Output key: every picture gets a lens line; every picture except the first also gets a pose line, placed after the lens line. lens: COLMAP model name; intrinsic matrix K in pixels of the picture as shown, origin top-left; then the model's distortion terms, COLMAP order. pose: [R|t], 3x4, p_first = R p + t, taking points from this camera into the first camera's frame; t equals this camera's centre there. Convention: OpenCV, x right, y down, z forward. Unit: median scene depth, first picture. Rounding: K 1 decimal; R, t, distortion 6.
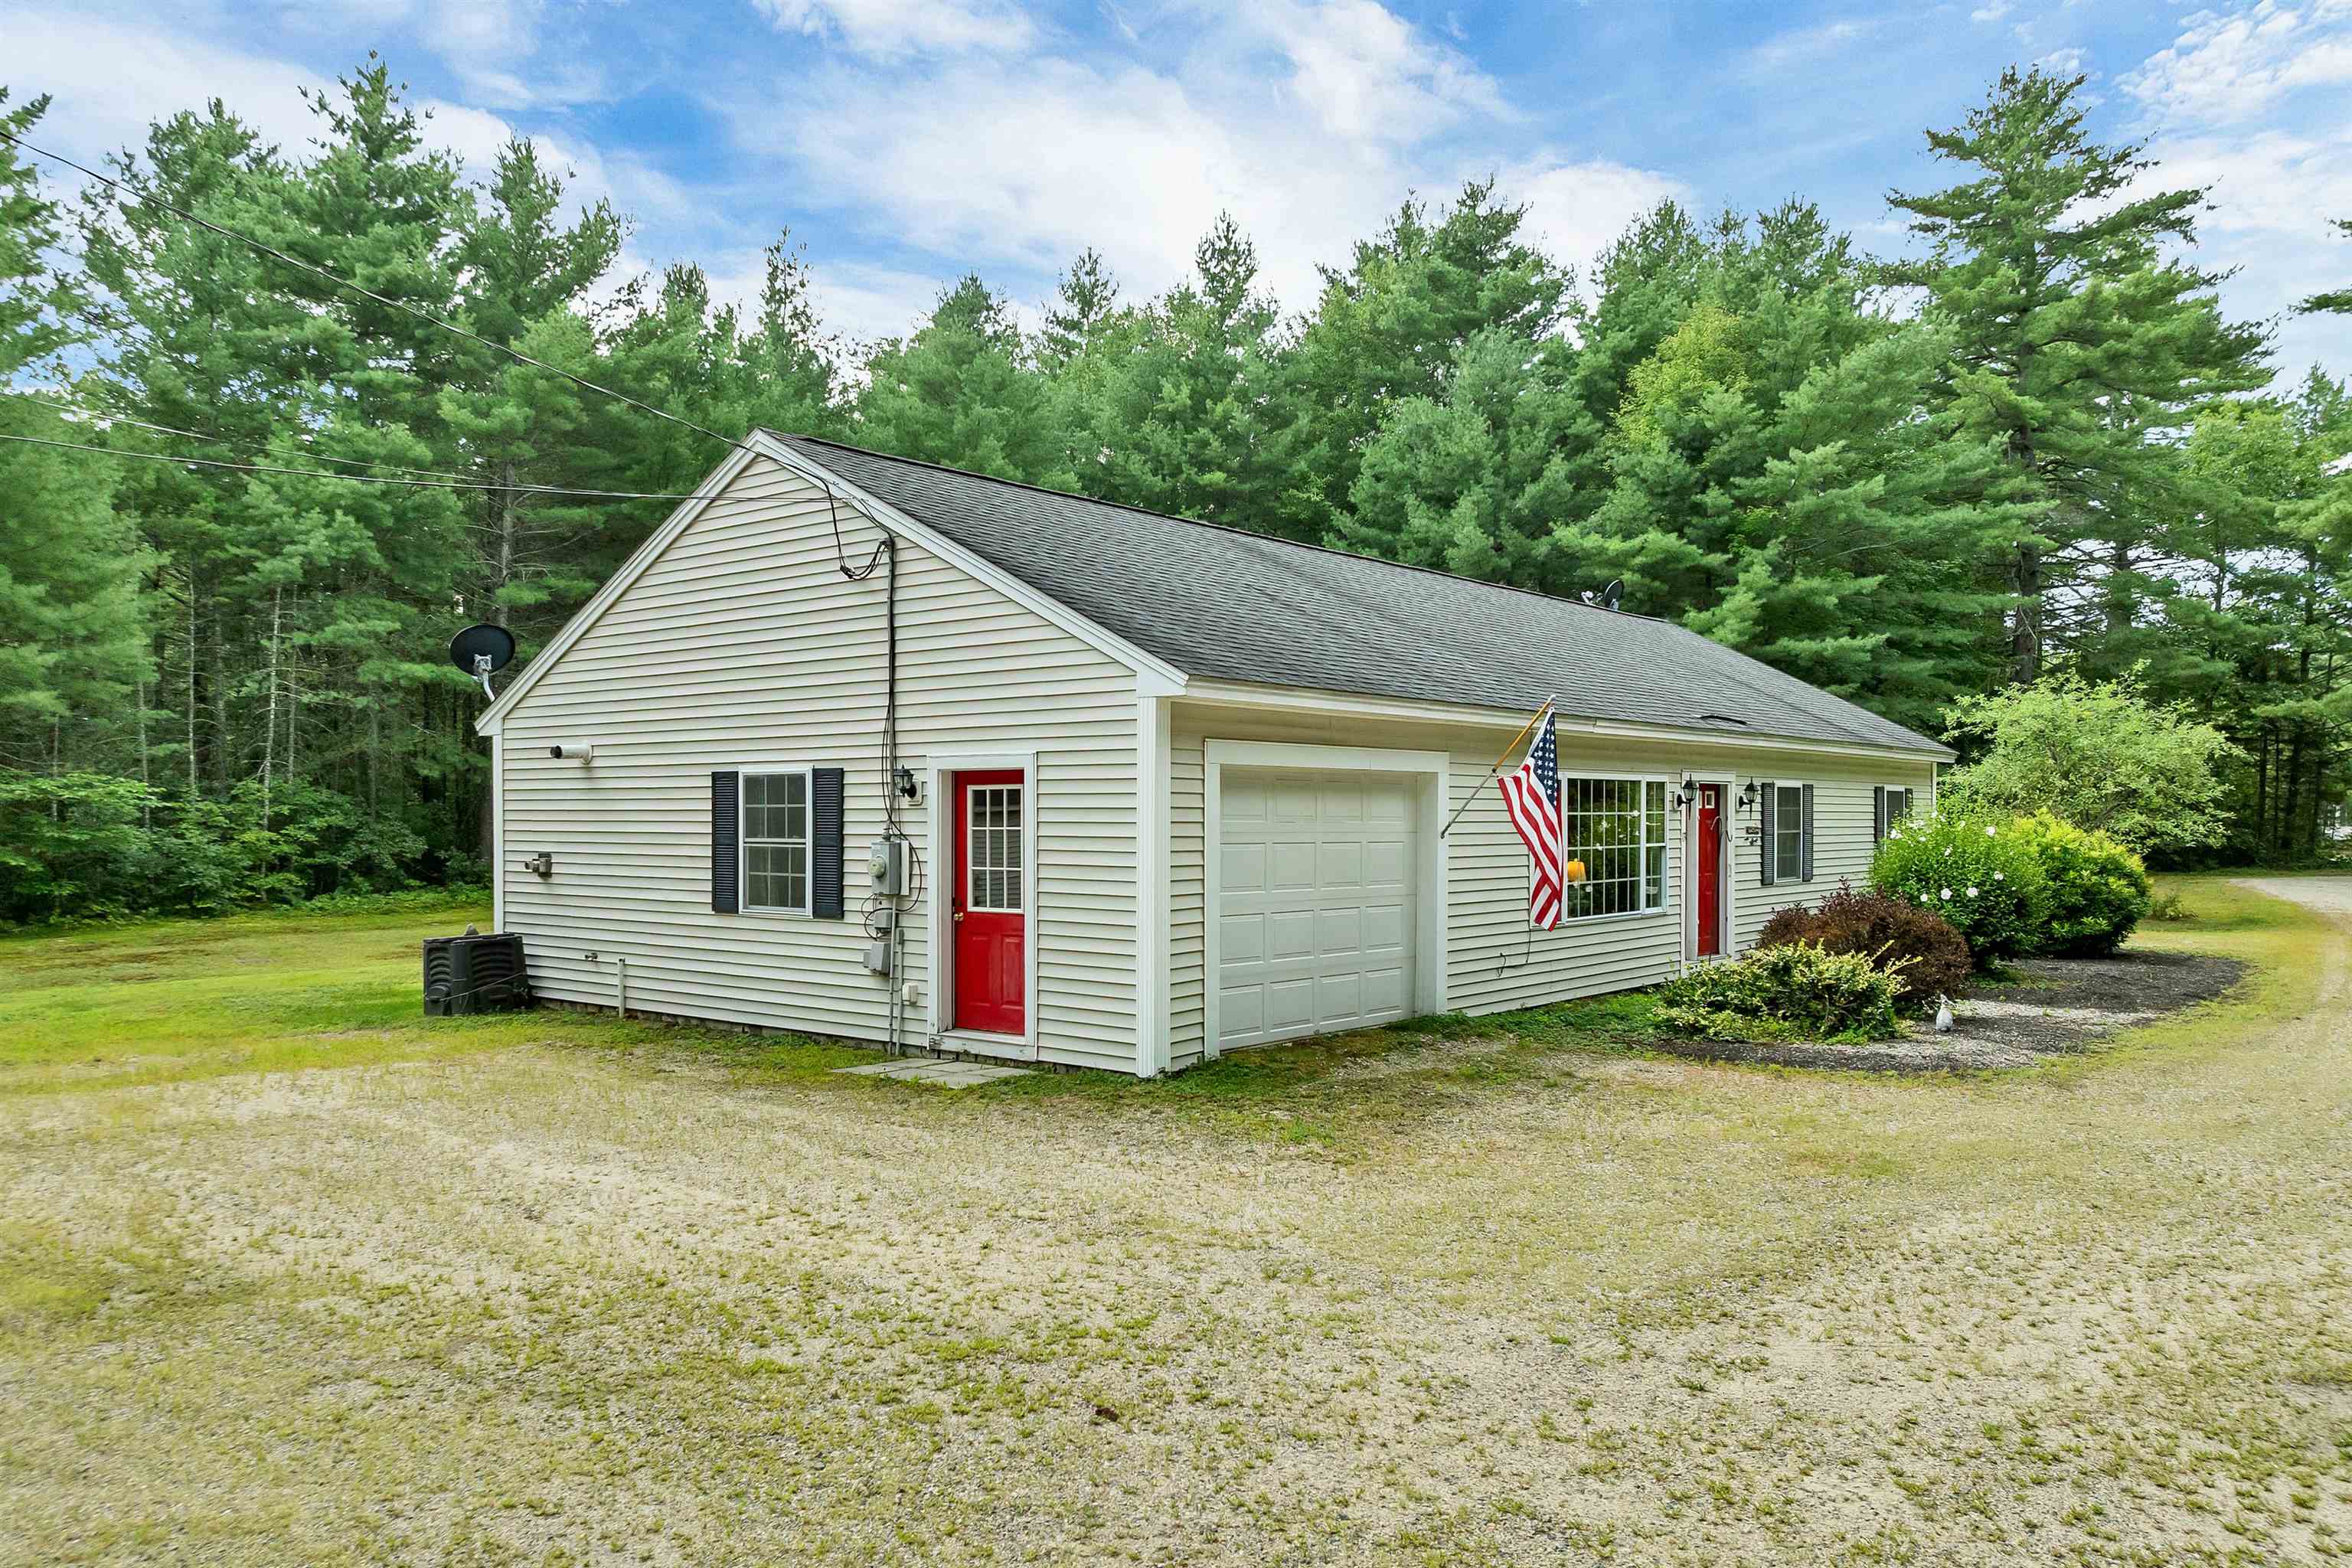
lens RADIAL K [[1714.7, 0, 1176.0], [0, 1714.7, 784.0], [0, 0, 1]] dist [-0.040768, 0.009126]
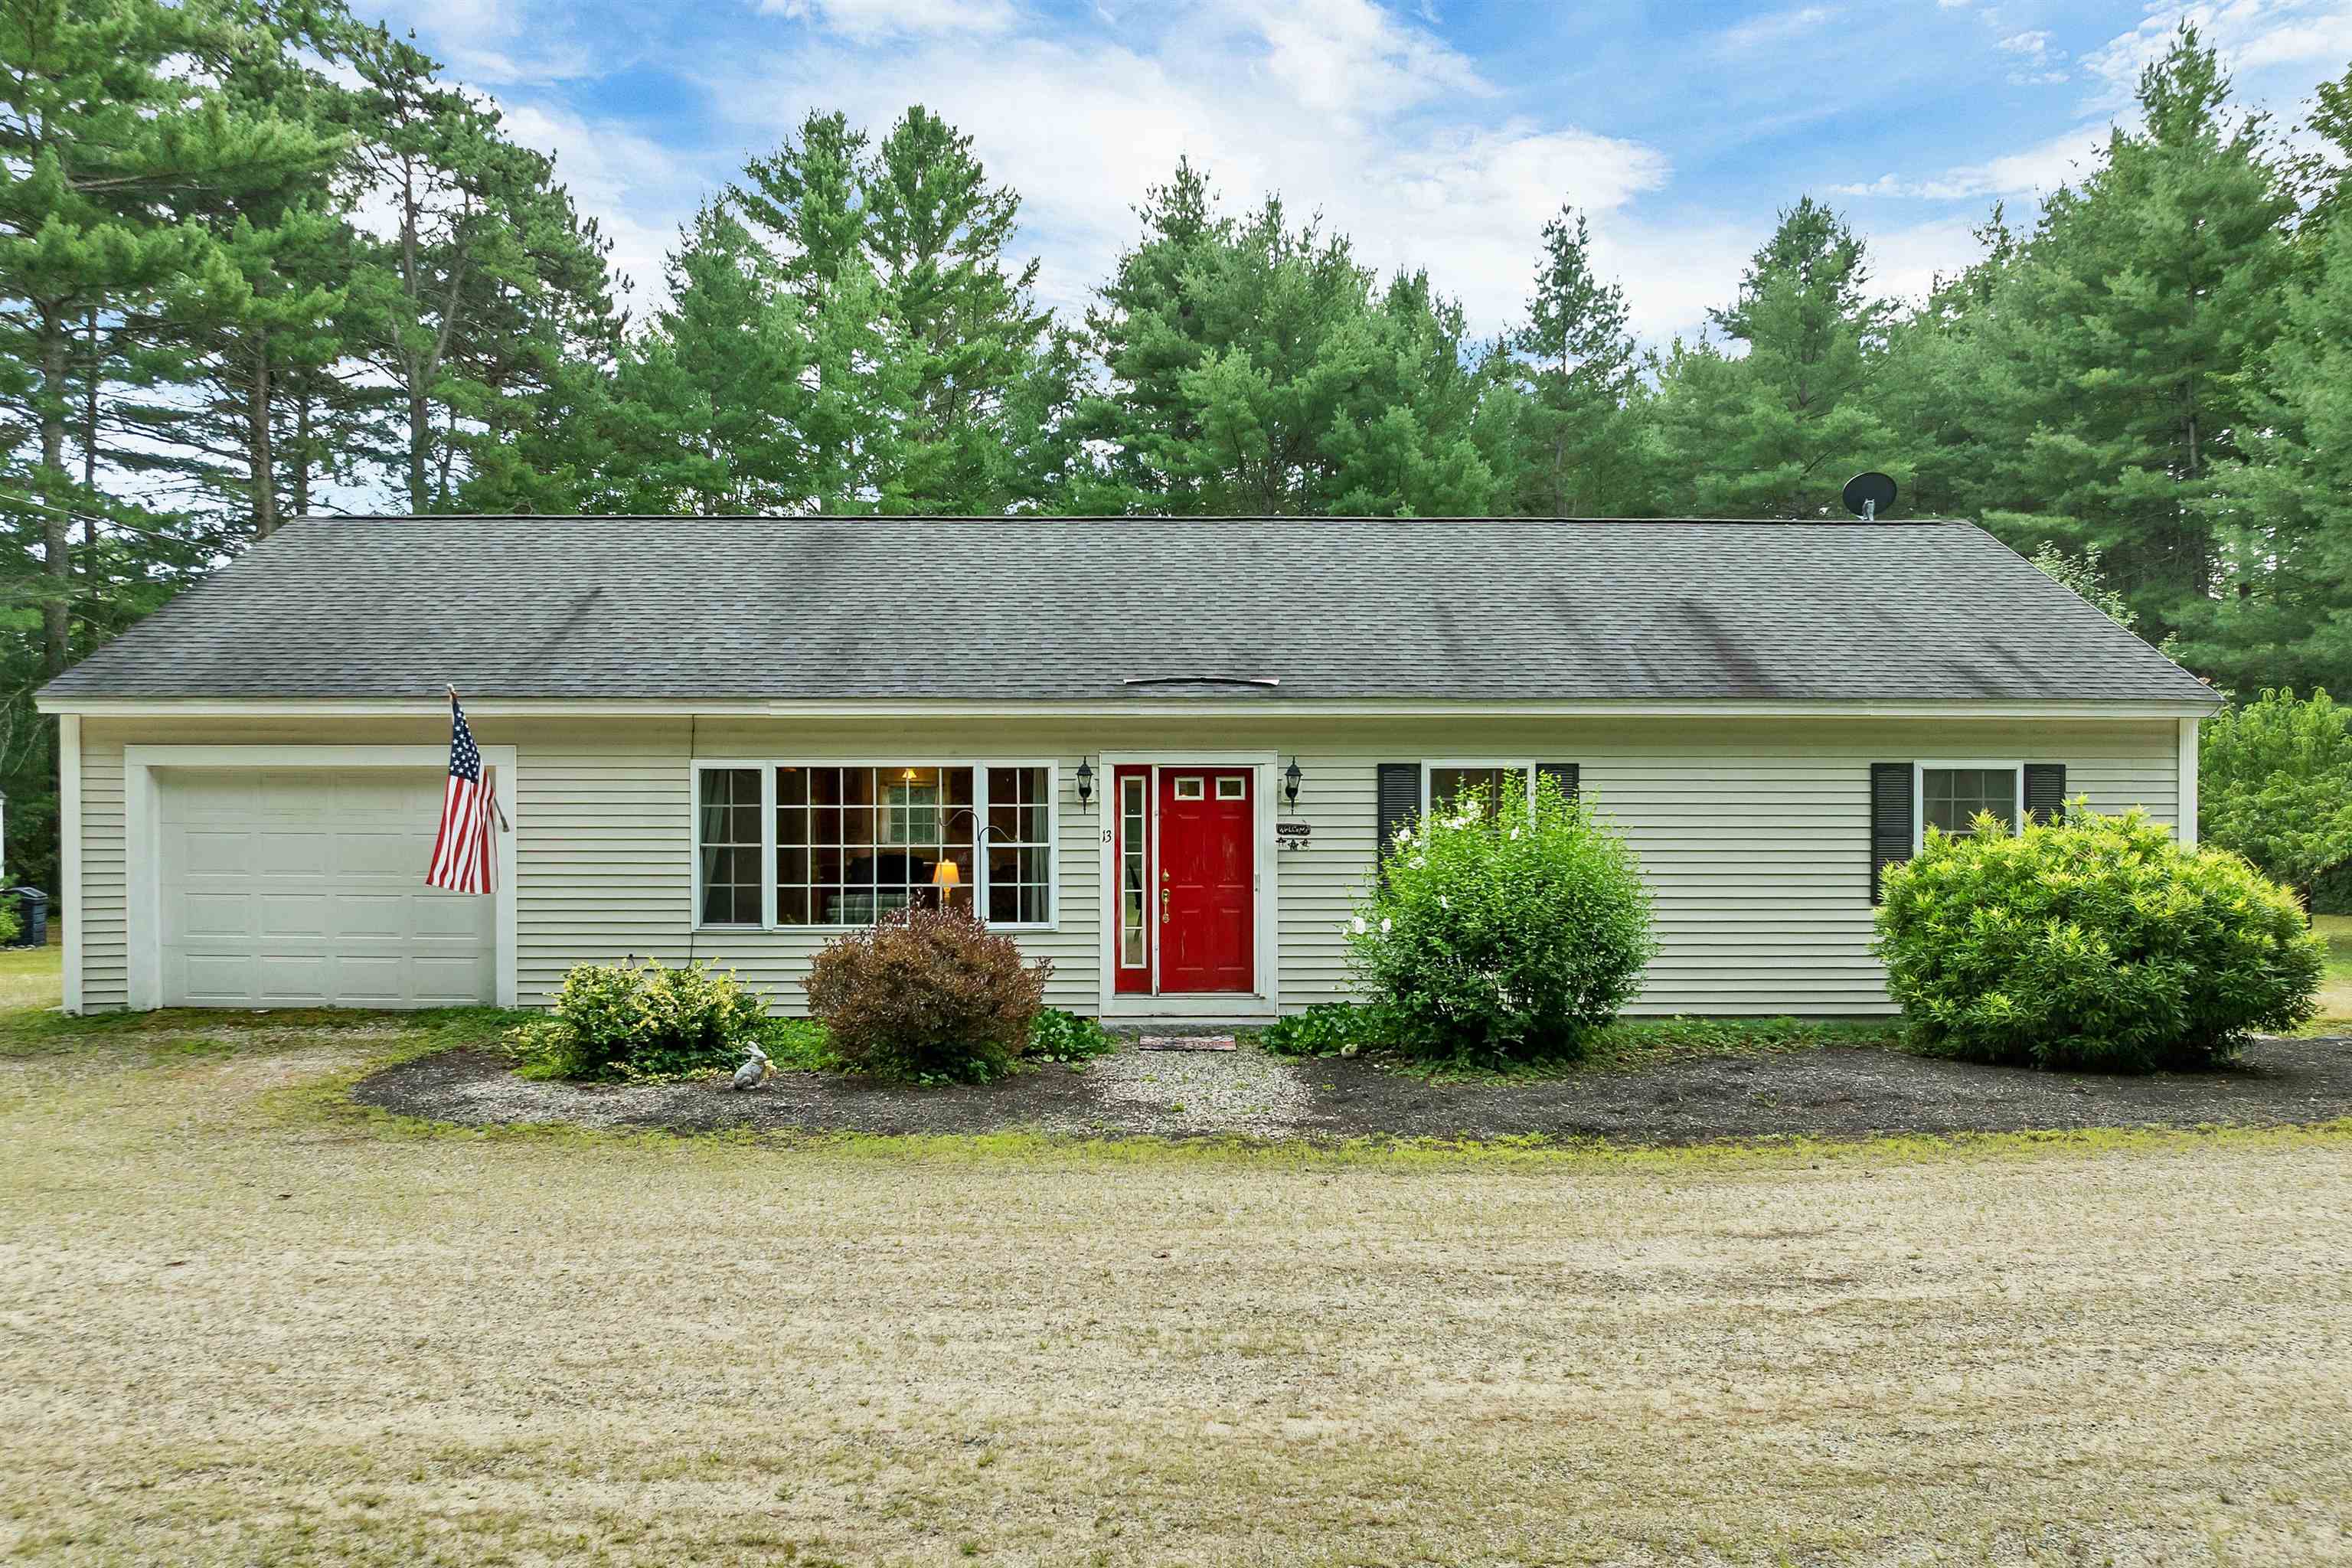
lens RADIAL K [[1714.7, 0, 1176.0], [0, 1714.7, 784.0], [0, 0, 1]] dist [-0.040768, 0.009126]
pose [[0.654849, -0.013911, -0.755632, 0.398243], [0.013339, 0.999888, -0.006848, 0.005376], [0.755642, -0.005595, 0.654961, 0.219575]]
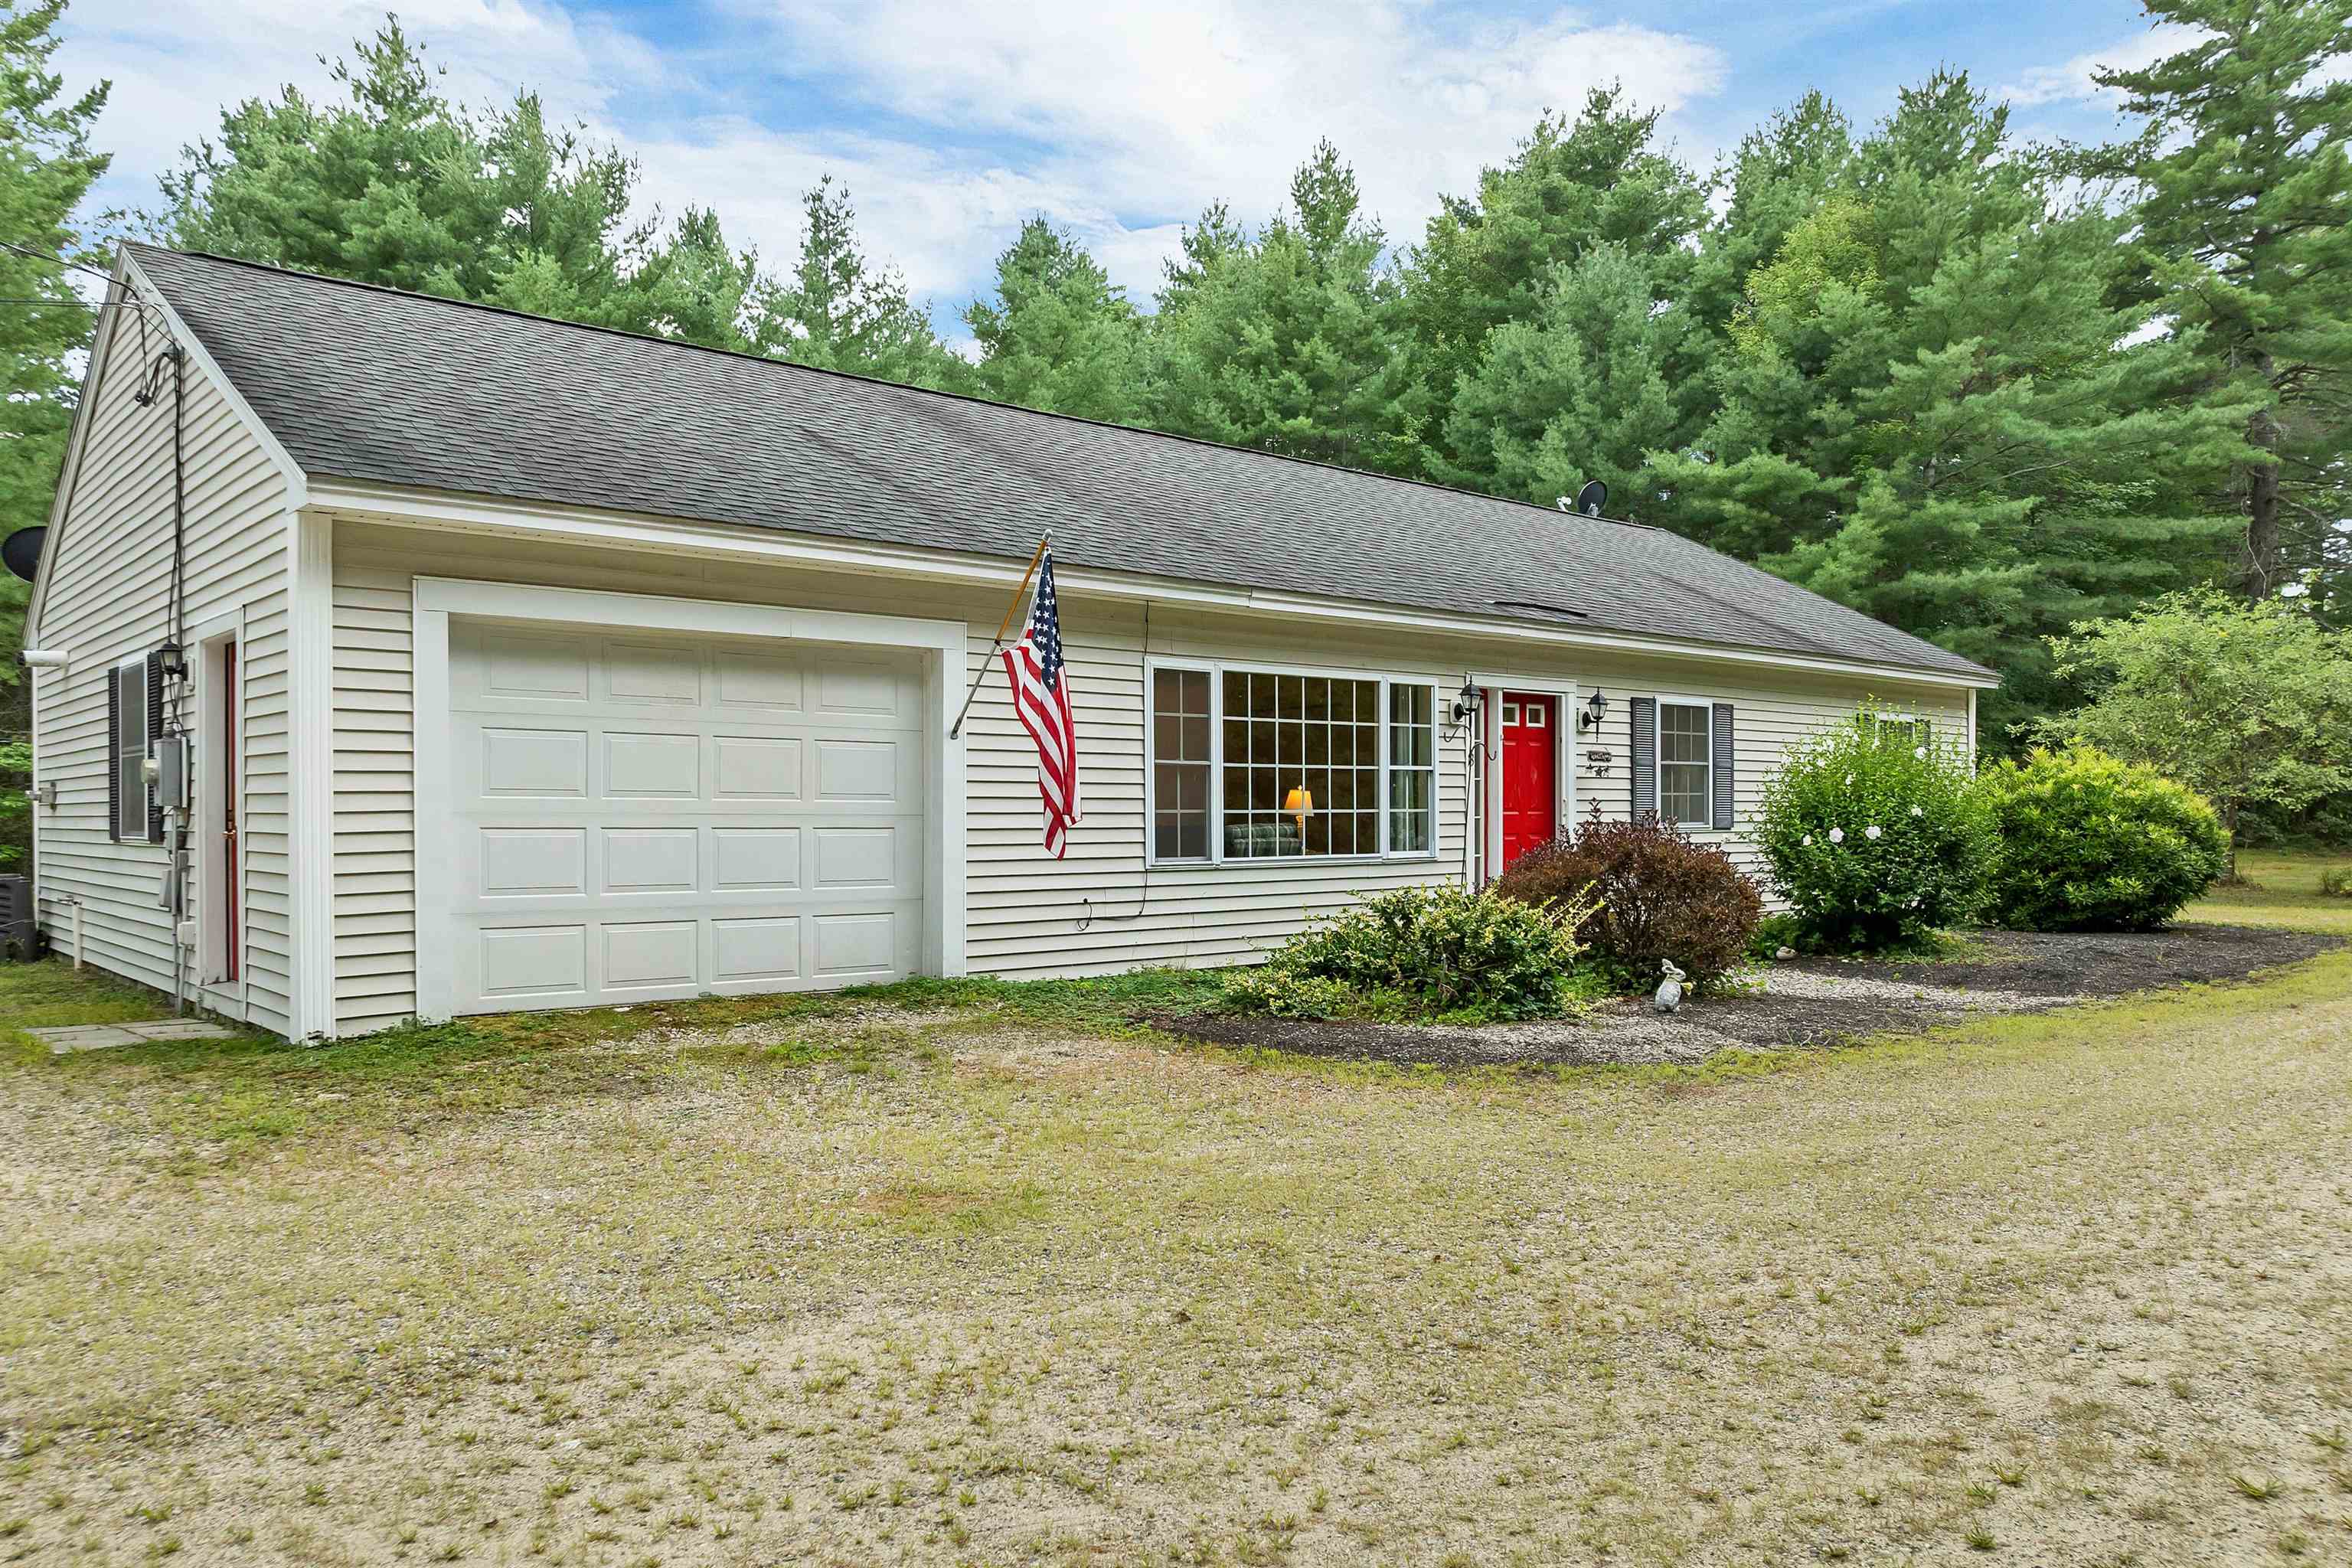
lens RADIAL K [[1714.7, 0, 1176.0], [0, 1714.7, 784.0], [0, 0, 1]] dist [-0.040768, 0.009126]
pose [[0.986469, -0.006362, -0.163825, 0.126549], [0.006282, 0.999980, -0.001004, 0.017911], [0.163828, -0.000039, 0.986489, 0.098265]]
